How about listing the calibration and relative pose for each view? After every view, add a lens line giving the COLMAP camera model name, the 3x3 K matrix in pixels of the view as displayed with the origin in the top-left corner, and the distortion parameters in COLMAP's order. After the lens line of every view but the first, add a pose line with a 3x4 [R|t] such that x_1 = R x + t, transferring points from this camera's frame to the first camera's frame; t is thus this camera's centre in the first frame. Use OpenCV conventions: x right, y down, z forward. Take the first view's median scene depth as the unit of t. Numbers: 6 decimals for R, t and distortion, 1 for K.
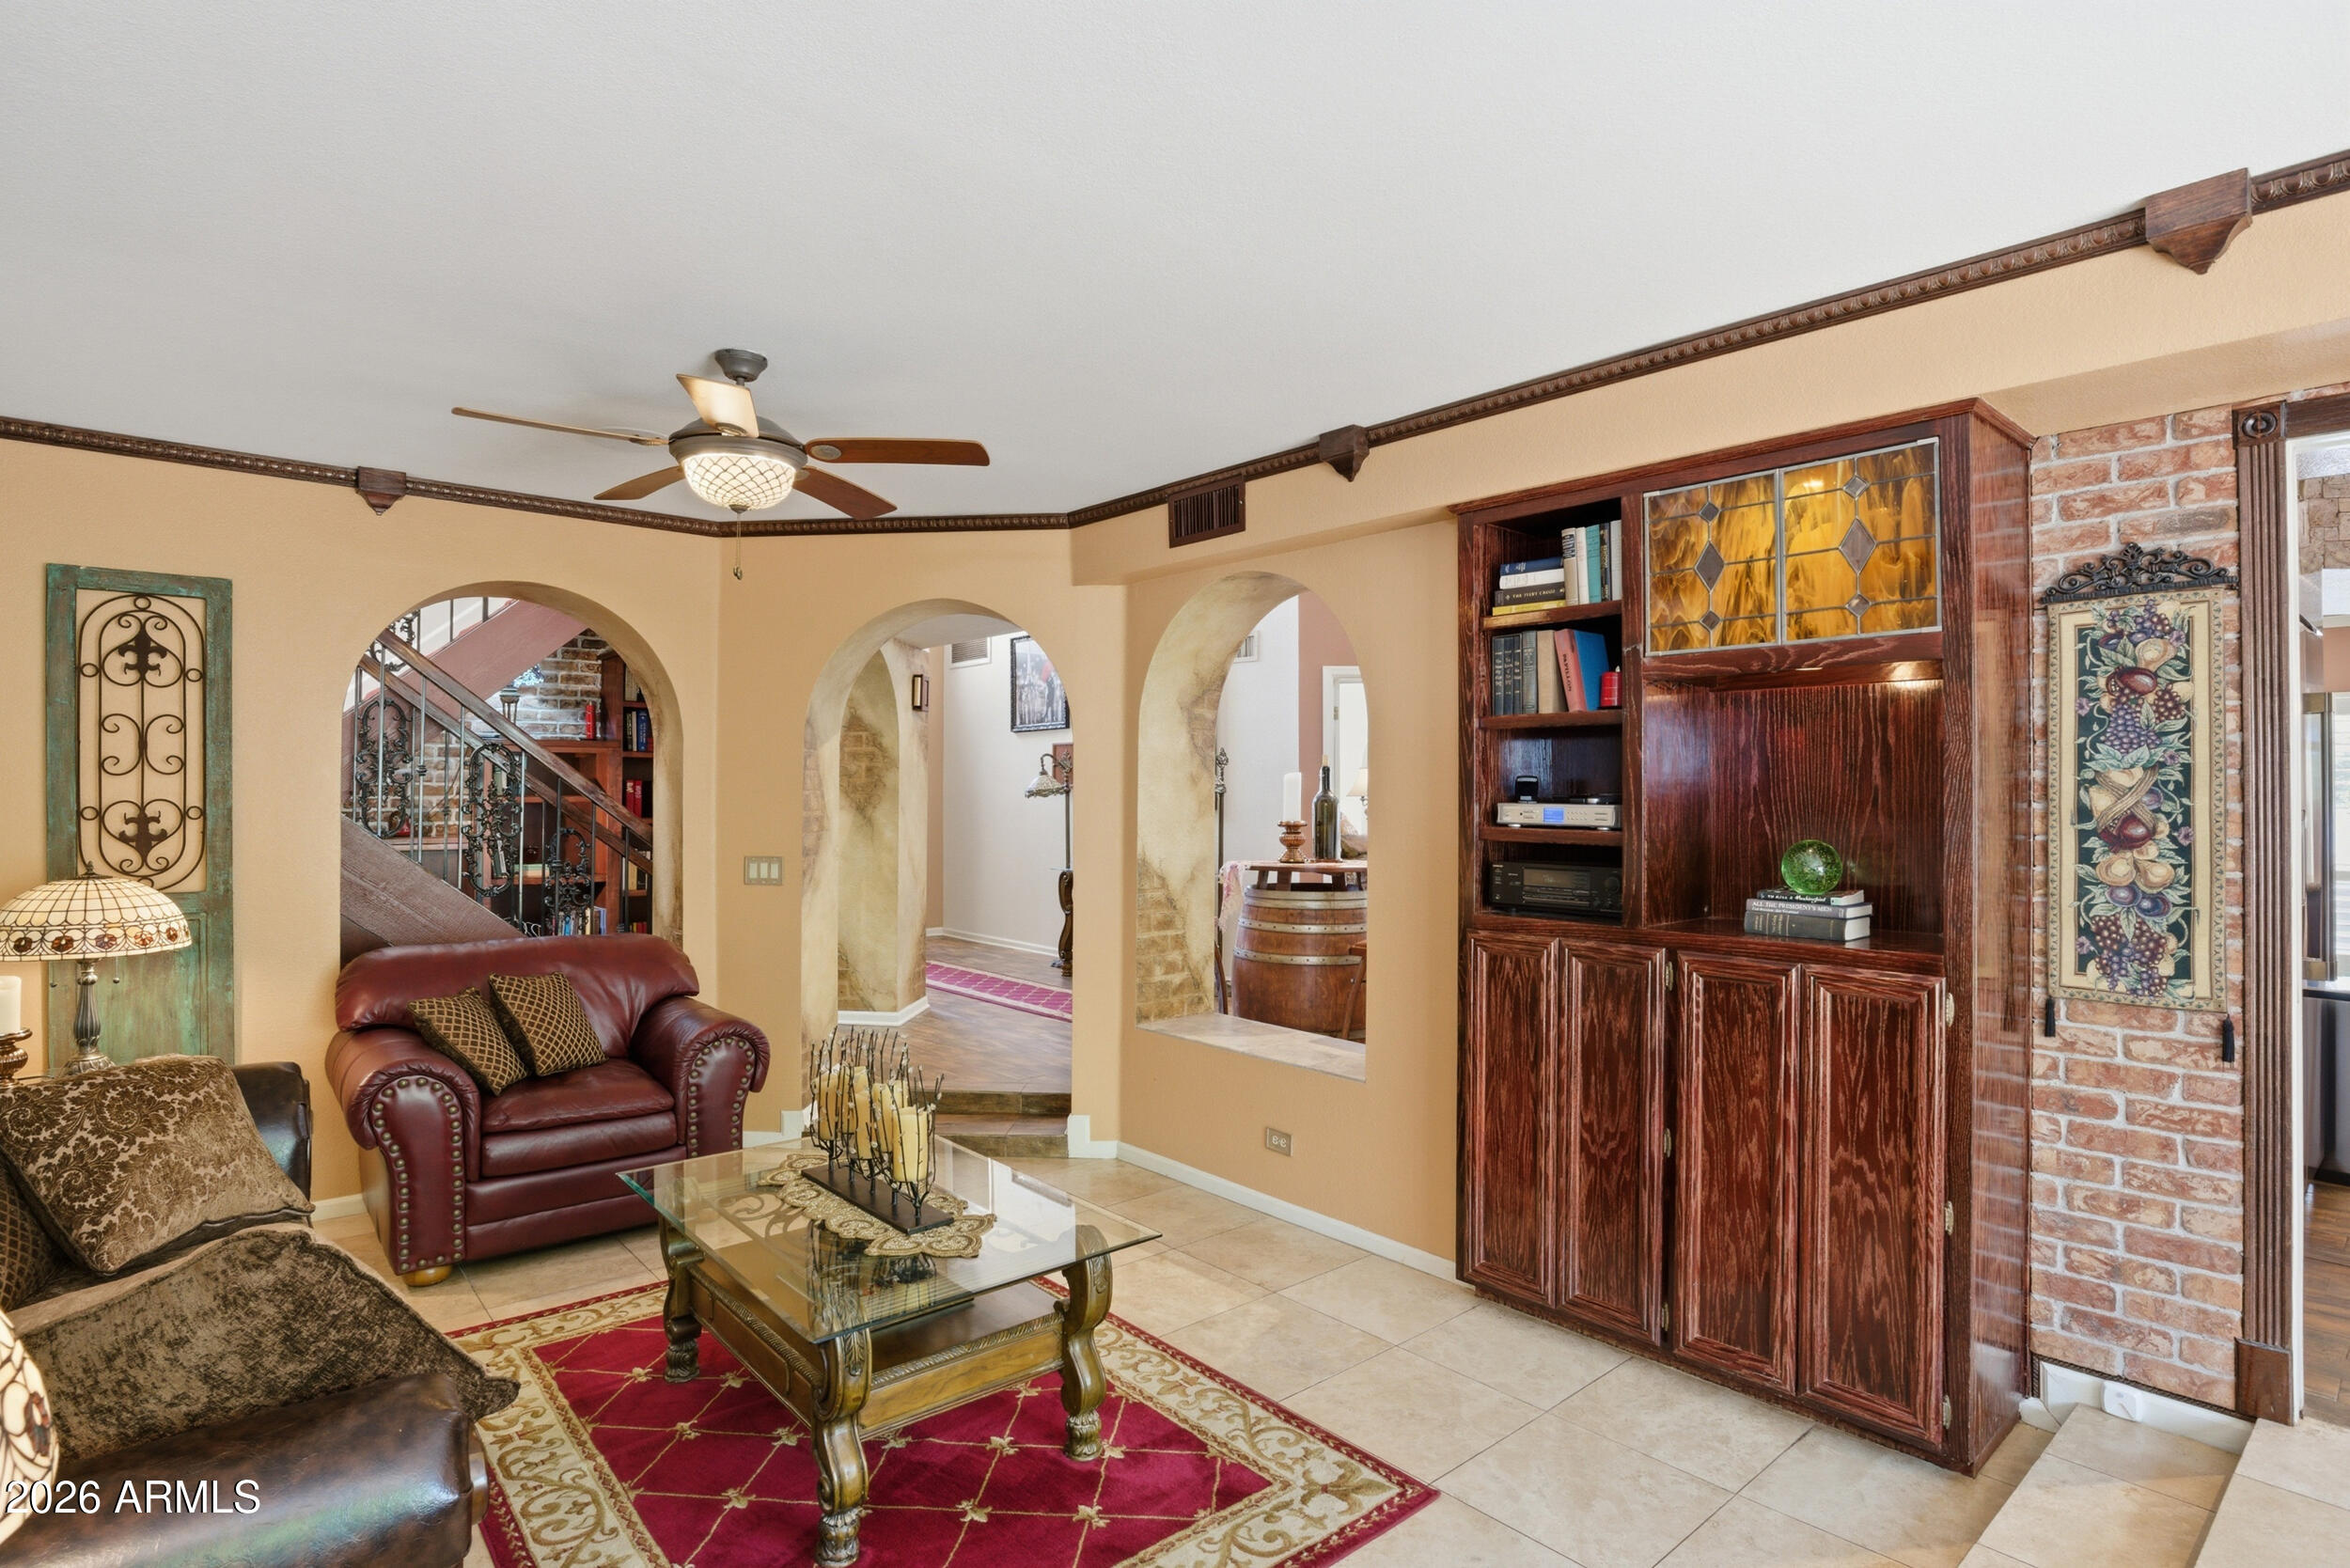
lens RADIAL K [[1183.8, 0, 1176.4], [0, 1183.8, 790.6], [0, 0, 1]] dist [-0.056589, 0.021019]
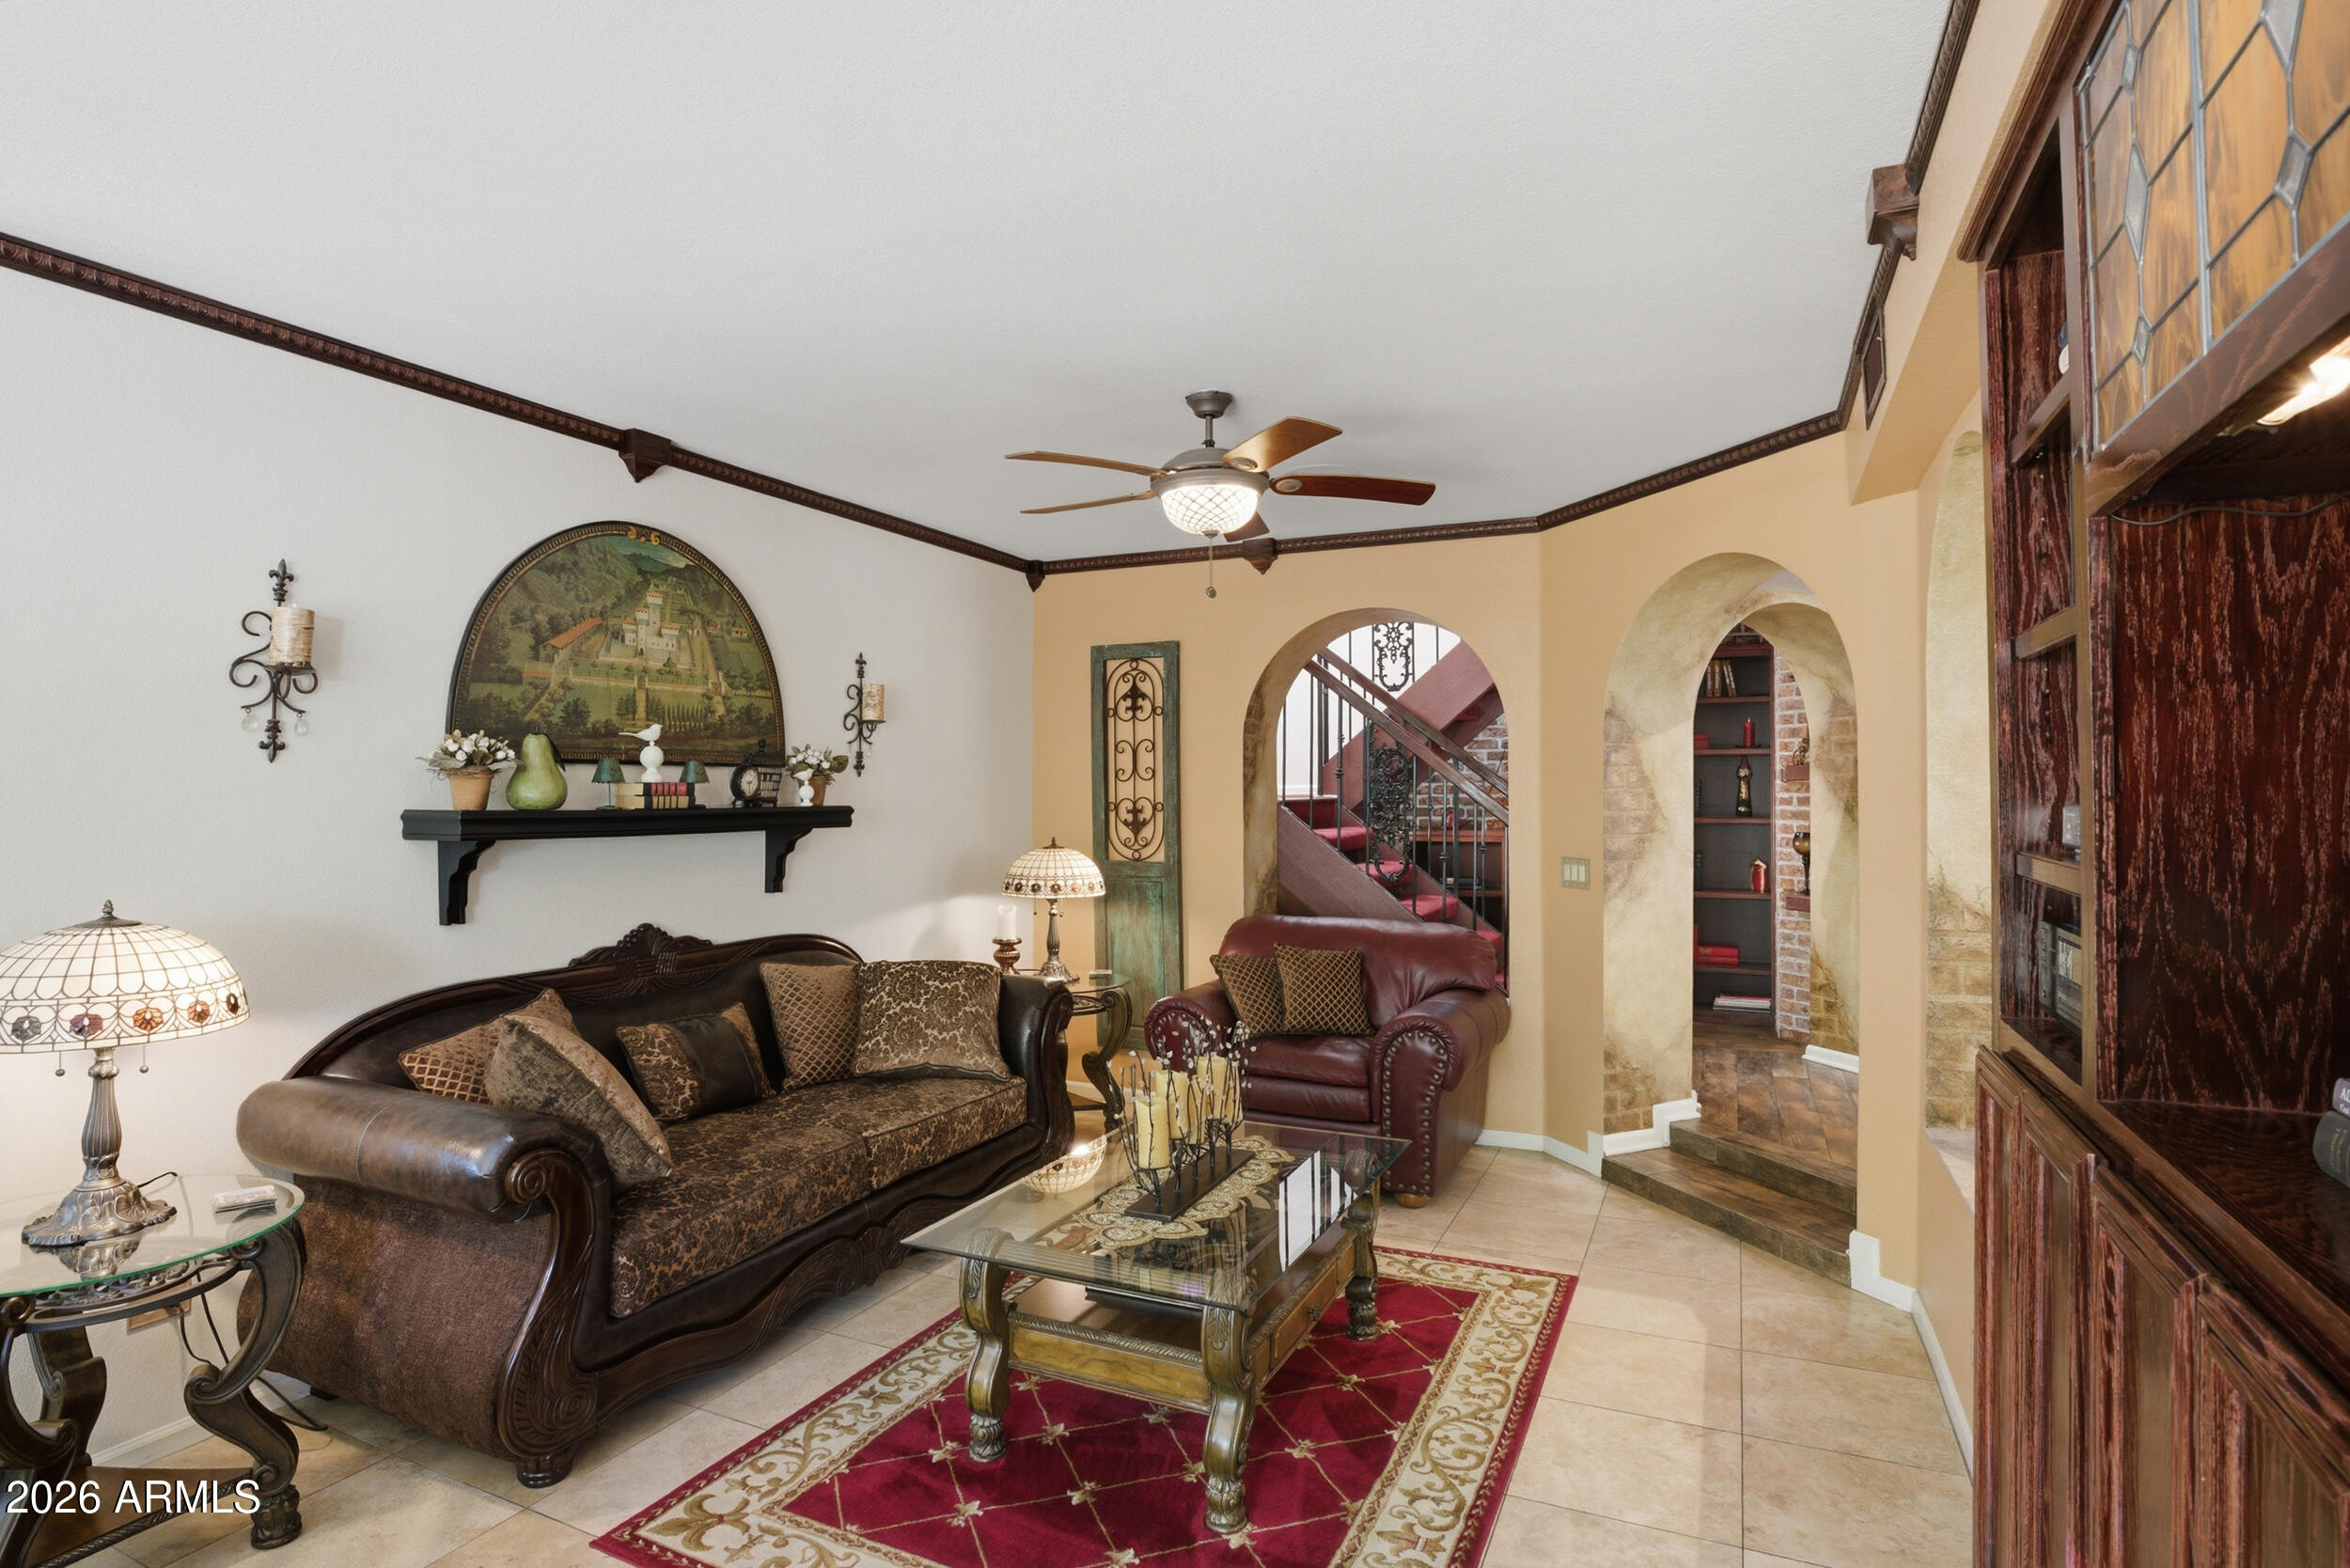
lens RADIAL K [[1183.8, 0, 1176.4], [0, 1183.8, 790.6], [0, 0, 1]] dist [-0.056589, 0.021019]
pose [[0.409208, -0.004229, -0.912431, 0.513085], [0.006051, 0.999980, -0.001922, 0.002070], [0.912421, -0.004735, 0.409225, 0.422035]]
